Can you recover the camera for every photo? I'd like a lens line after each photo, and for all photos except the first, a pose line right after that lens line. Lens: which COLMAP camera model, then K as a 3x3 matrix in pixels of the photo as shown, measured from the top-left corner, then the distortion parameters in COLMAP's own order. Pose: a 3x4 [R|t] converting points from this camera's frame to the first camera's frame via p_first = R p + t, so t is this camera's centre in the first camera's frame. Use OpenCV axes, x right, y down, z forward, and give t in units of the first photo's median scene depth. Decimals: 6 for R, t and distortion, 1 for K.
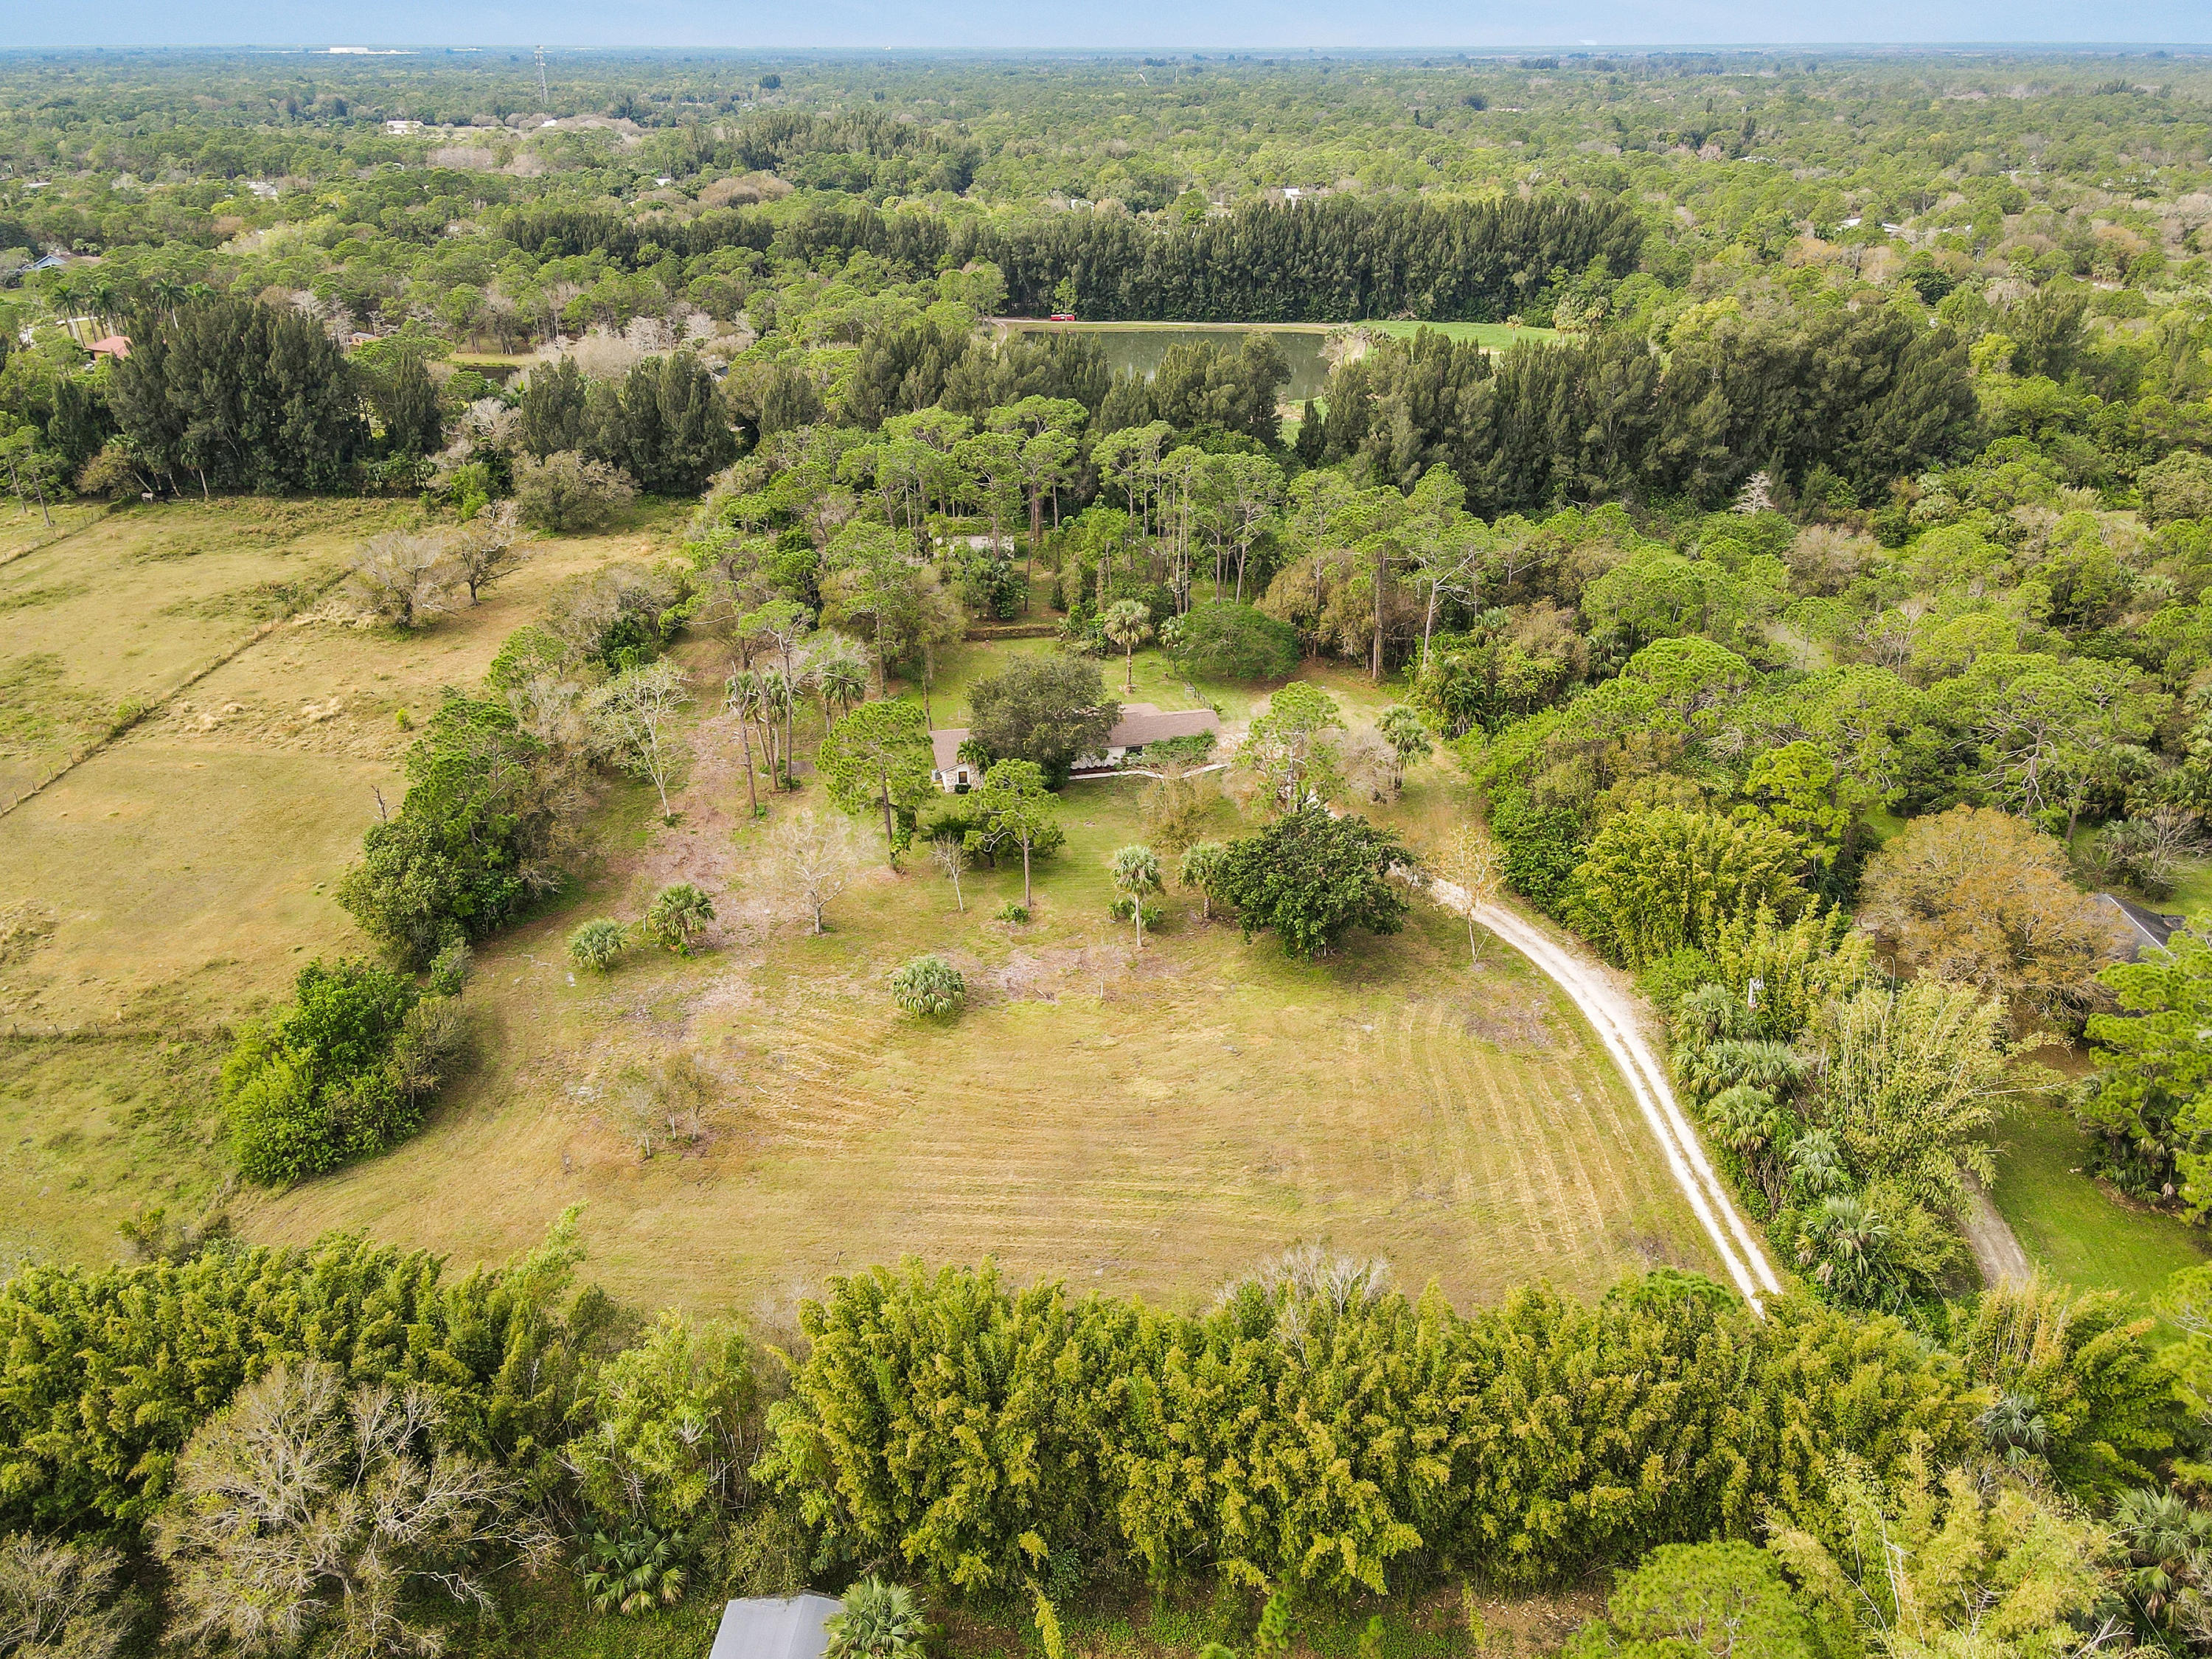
lens RADIAL K [[1636.3, 0, 1116.3], [0, 1636.3, 835.4], [0, 0, 1]] dist [0.011687, 0.005187]
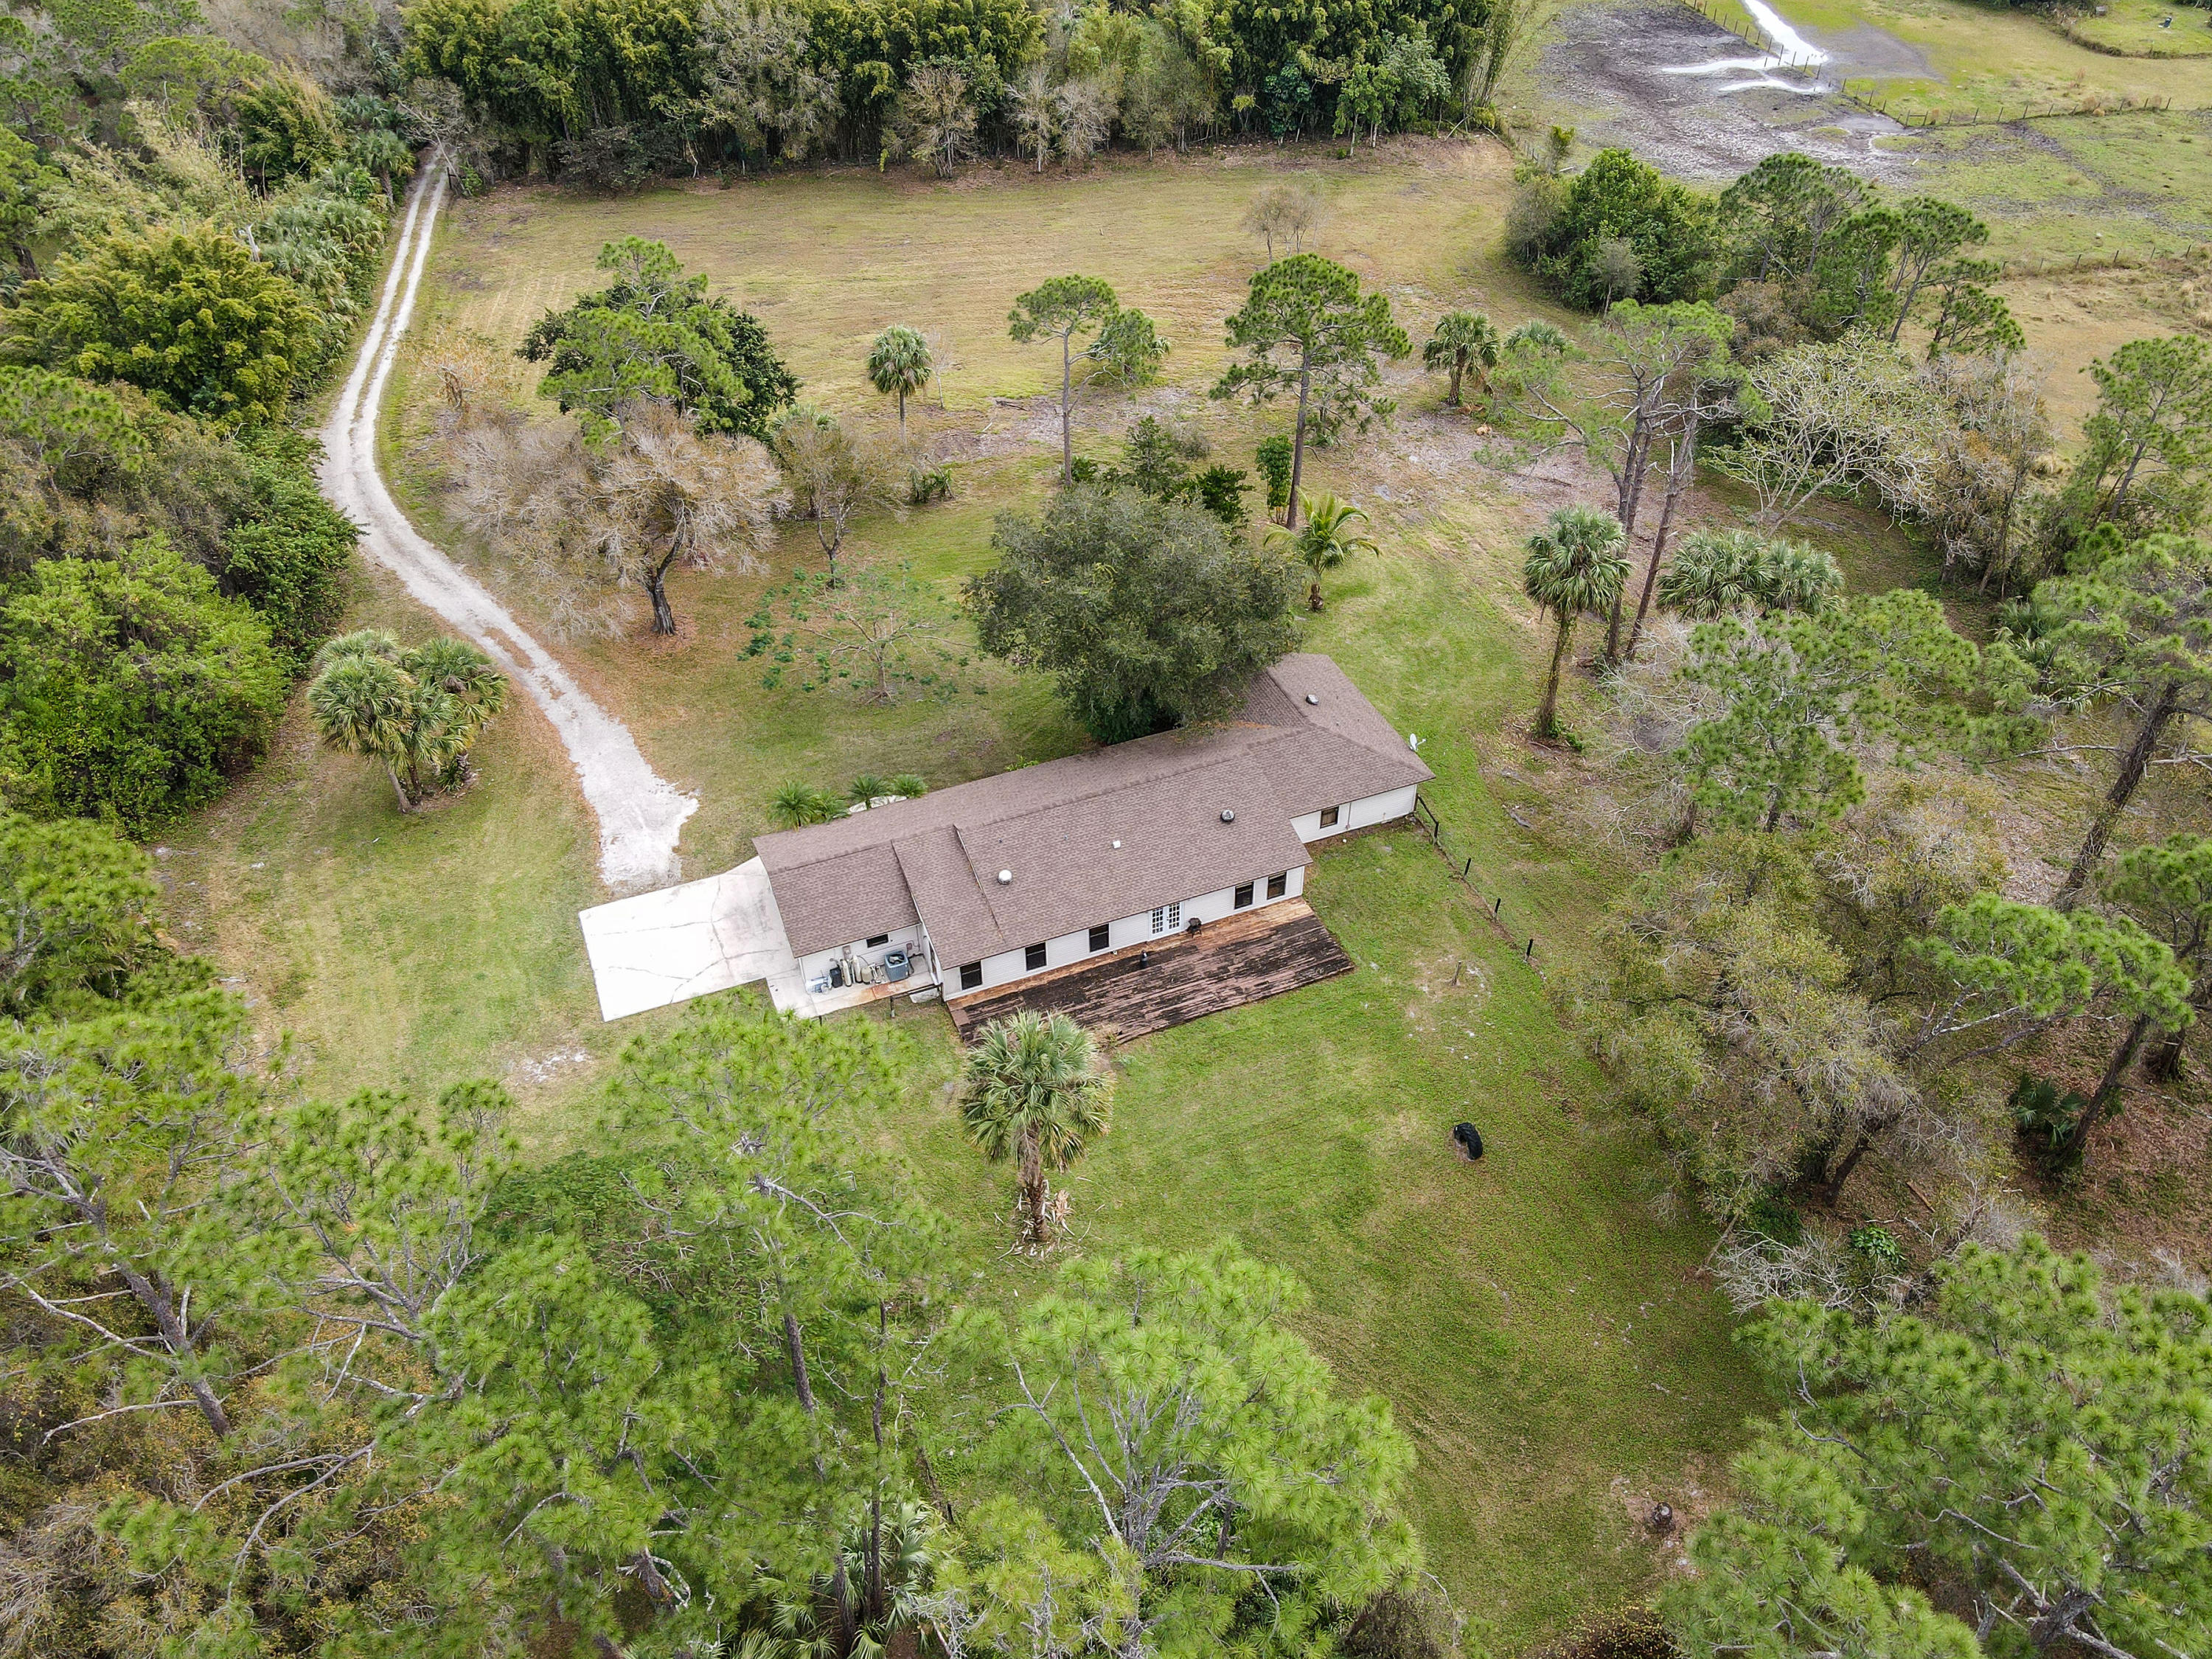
lens RADIAL K [[1636.3, 0, 1123.4], [0, 1636.3, 819.3], [0, 0, 1]] dist [0.011687, 0.005187]
pose [[-0.985446, 0.119364, -0.121029, 0.024989], [-0.061977, 0.410685, 0.909668, -0.554019], [0.158287, 0.903930, -0.397310, 1.425455]]
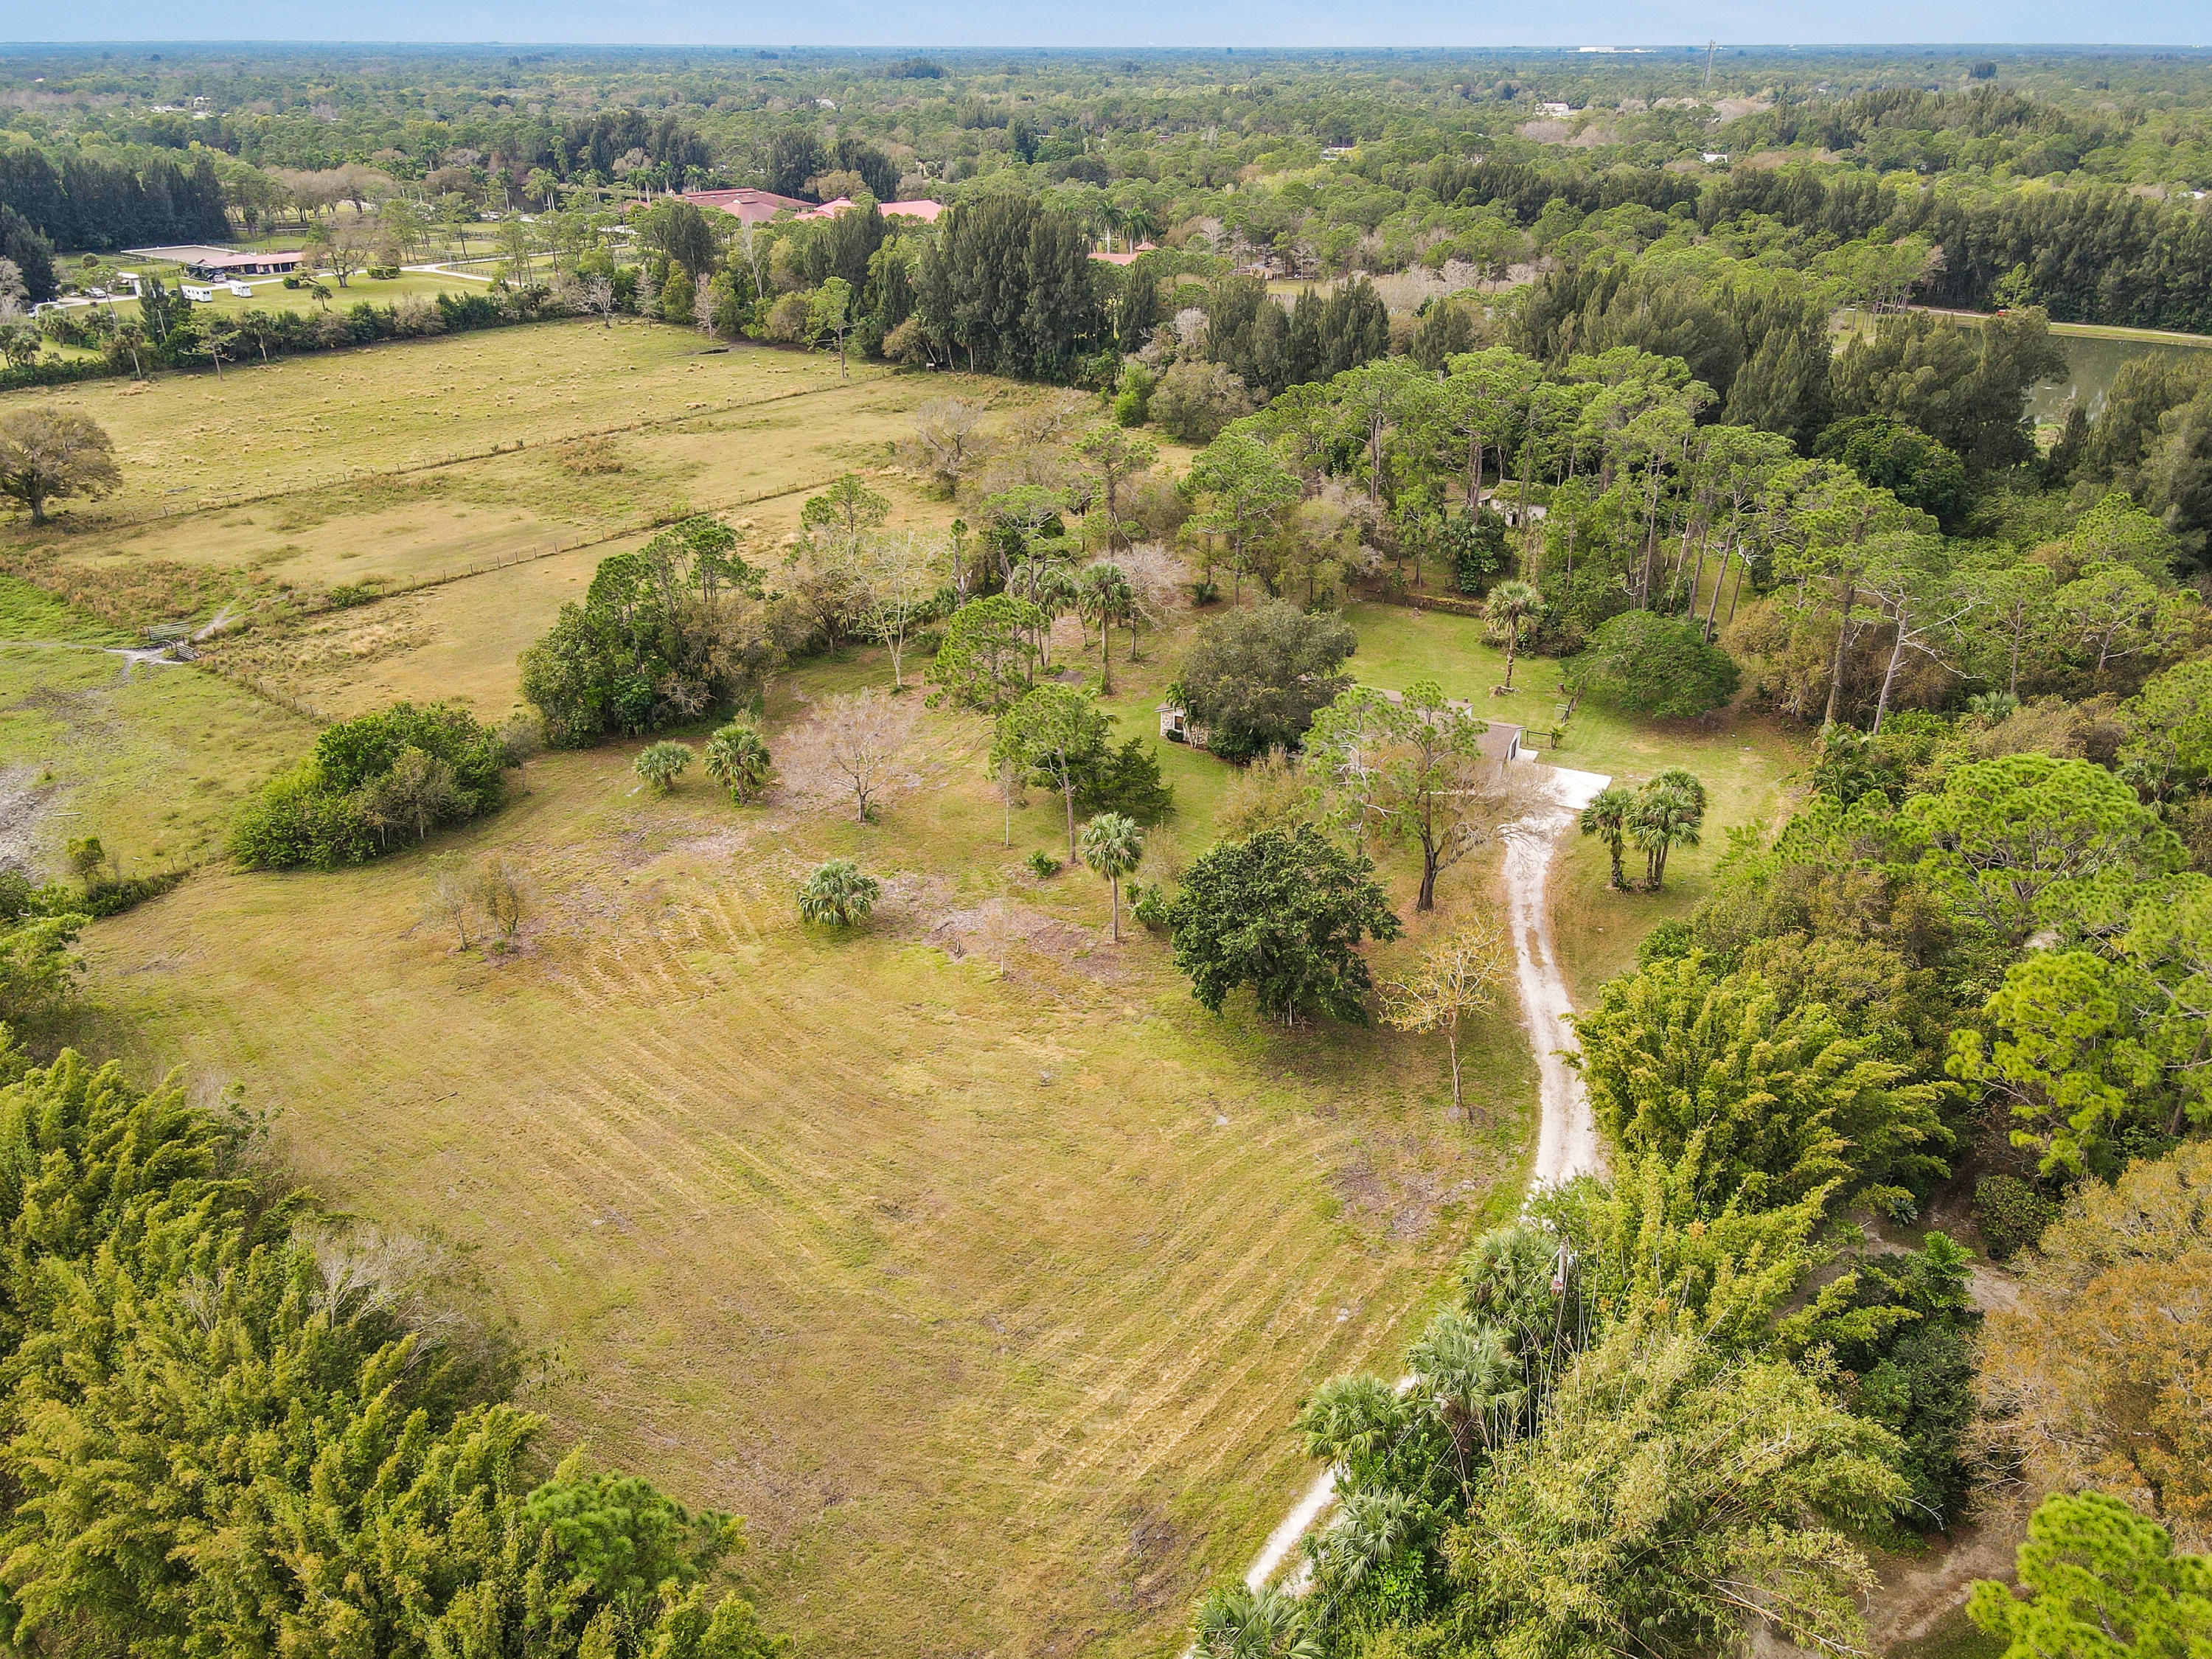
lens RADIAL K [[1636.3, 0, 1108.5], [0, 1636.3, 818.6], [0, 0, 1]] dist [0.011687, 0.005187]
pose [[0.779850, 0.268944, -0.565246, 0.442664], [-0.274021, 0.958554, 0.078022, -0.051666], [0.562802, 0.094044, 0.821225, 0.309881]]
